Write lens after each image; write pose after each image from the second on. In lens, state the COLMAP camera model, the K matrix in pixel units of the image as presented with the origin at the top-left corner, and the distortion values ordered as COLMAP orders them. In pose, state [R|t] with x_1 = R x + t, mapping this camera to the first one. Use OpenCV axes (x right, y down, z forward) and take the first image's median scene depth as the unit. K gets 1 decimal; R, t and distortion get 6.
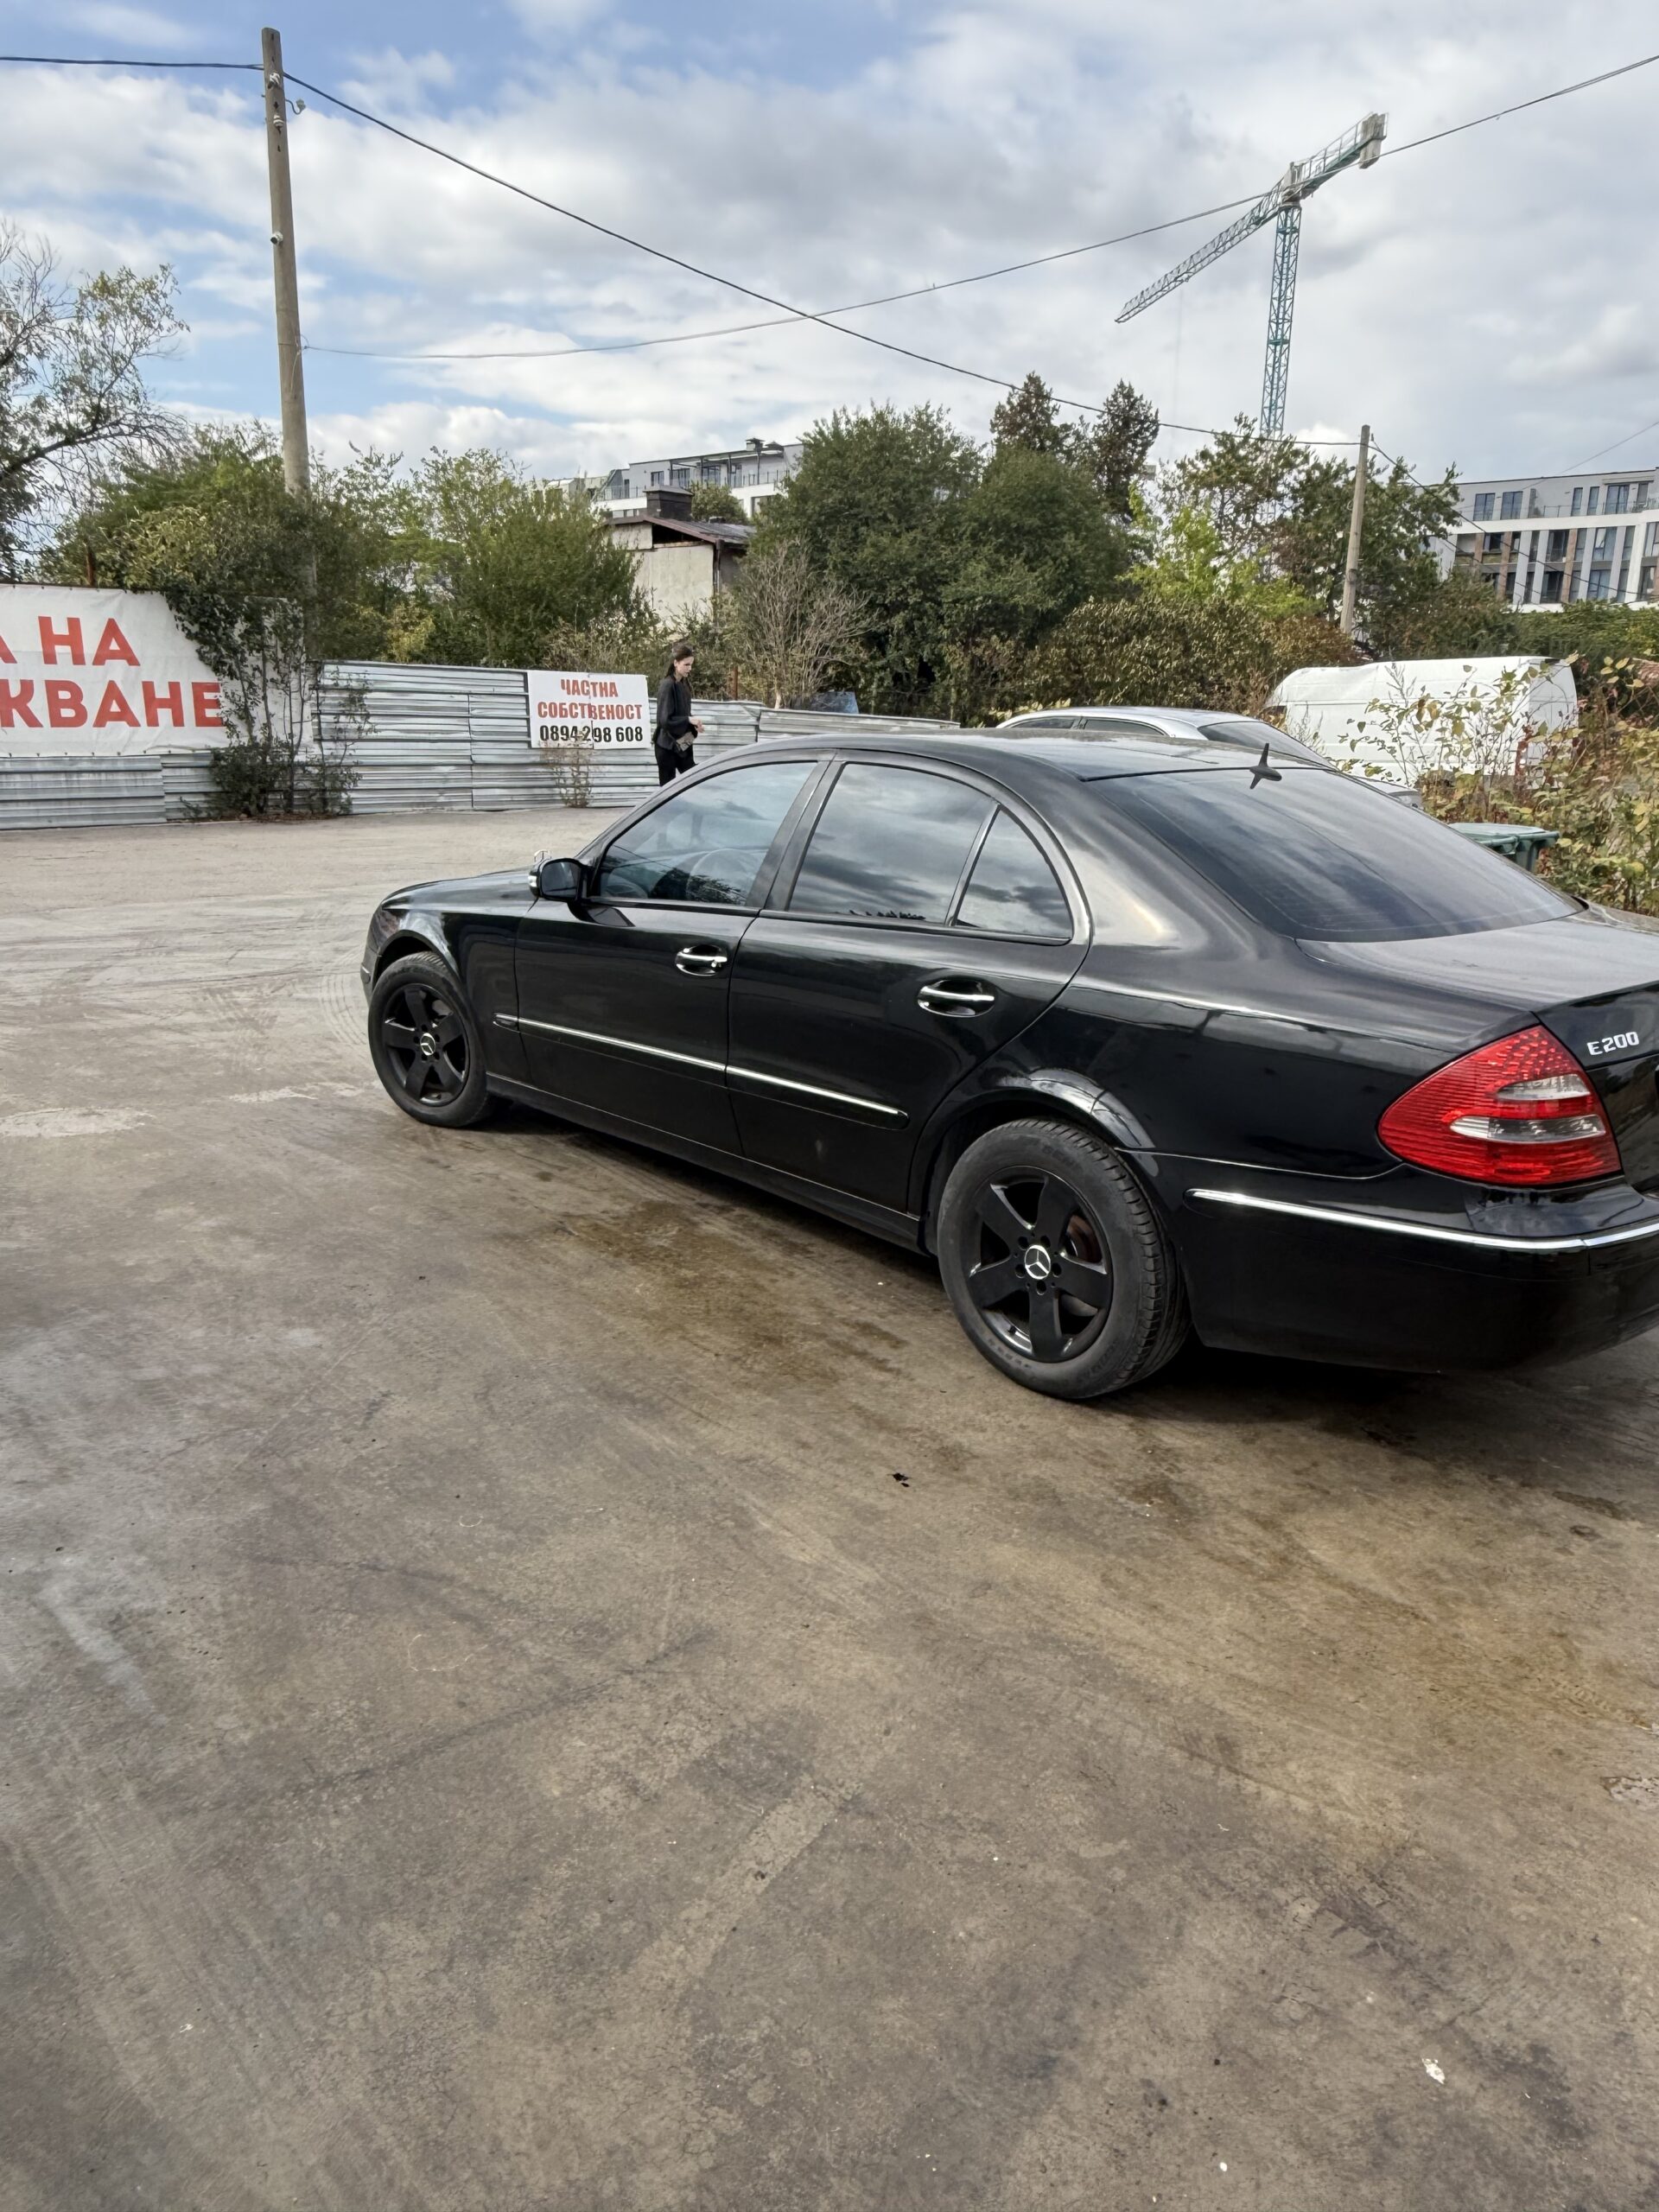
lens RADIAL K [[1574.7, 0, 827.5], [0, 1574.7, 1097.8], [0, 0, 1]] dist [-0.005138, 0.009080]
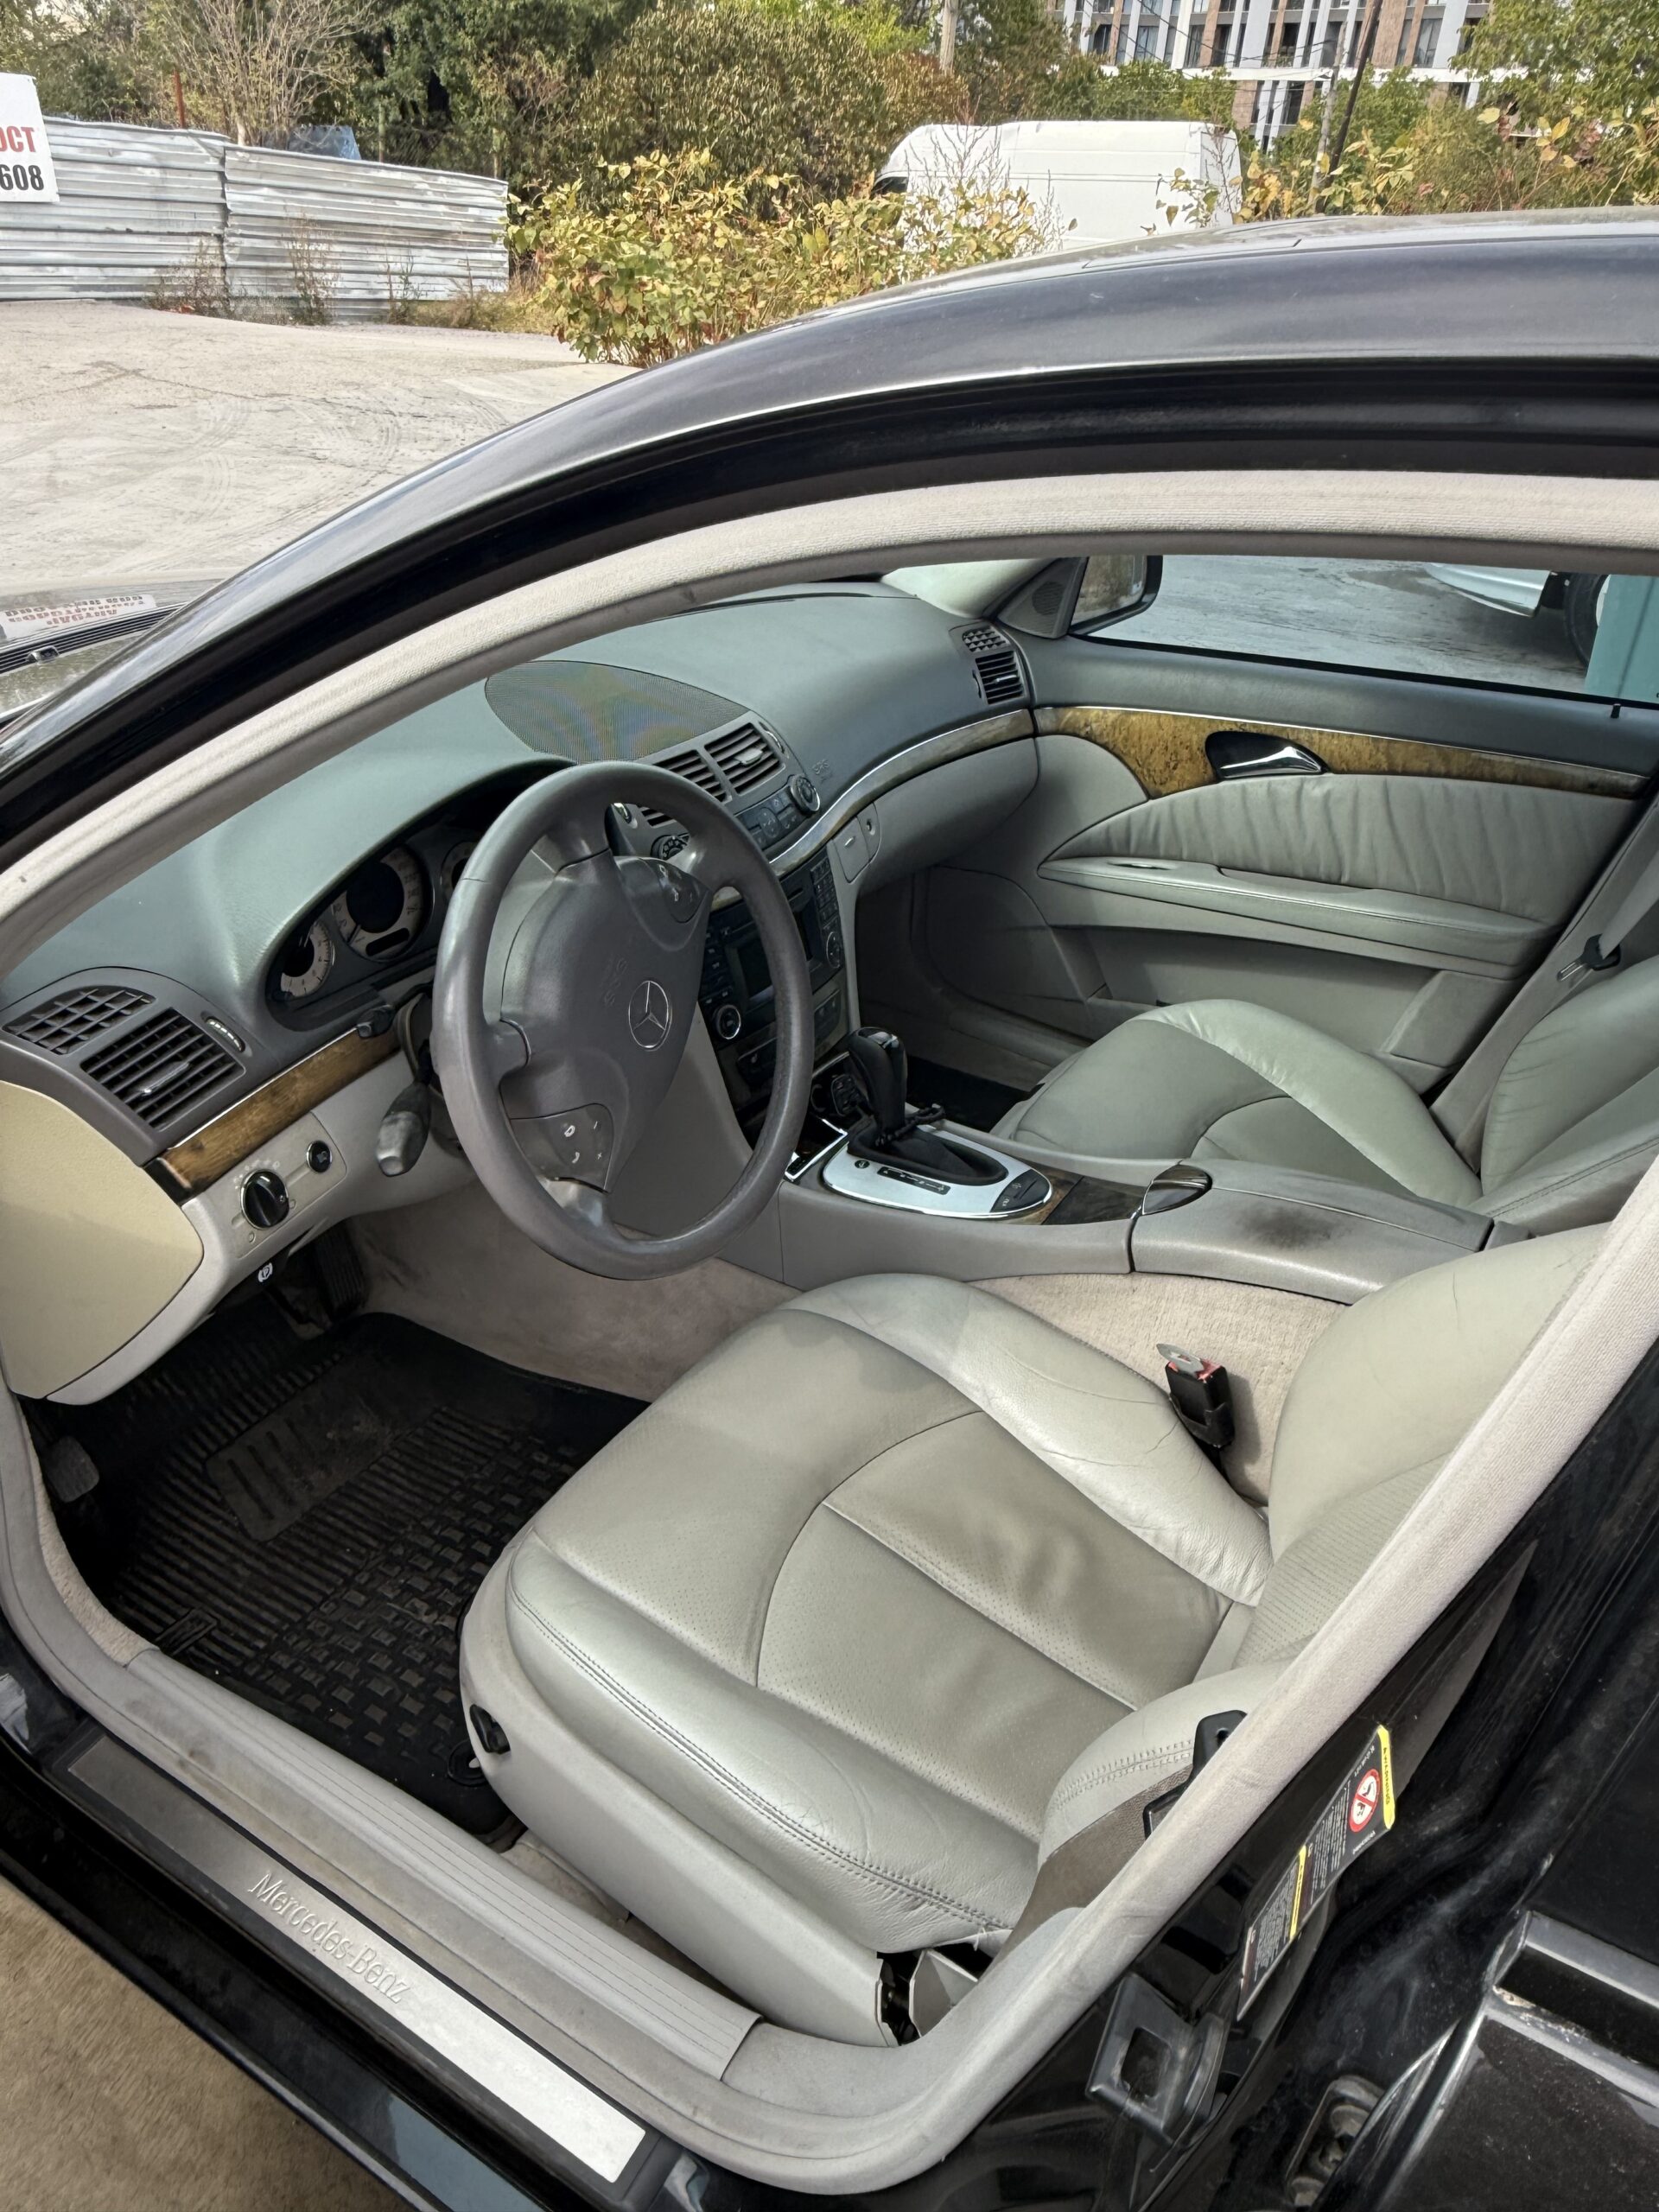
lens RADIAL K [[1574.7, 0, 827.5], [0, 1574.7, 1097.8], [0, 0, 1]] dist [-0.005138, 0.009080]
pose [[0.956604, -0.109840, 0.269897, -0.017150], [0.027639, 0.956261, 0.291207, -0.033814], [-0.290078, -0.271110, 0.917798, 0.144150]]
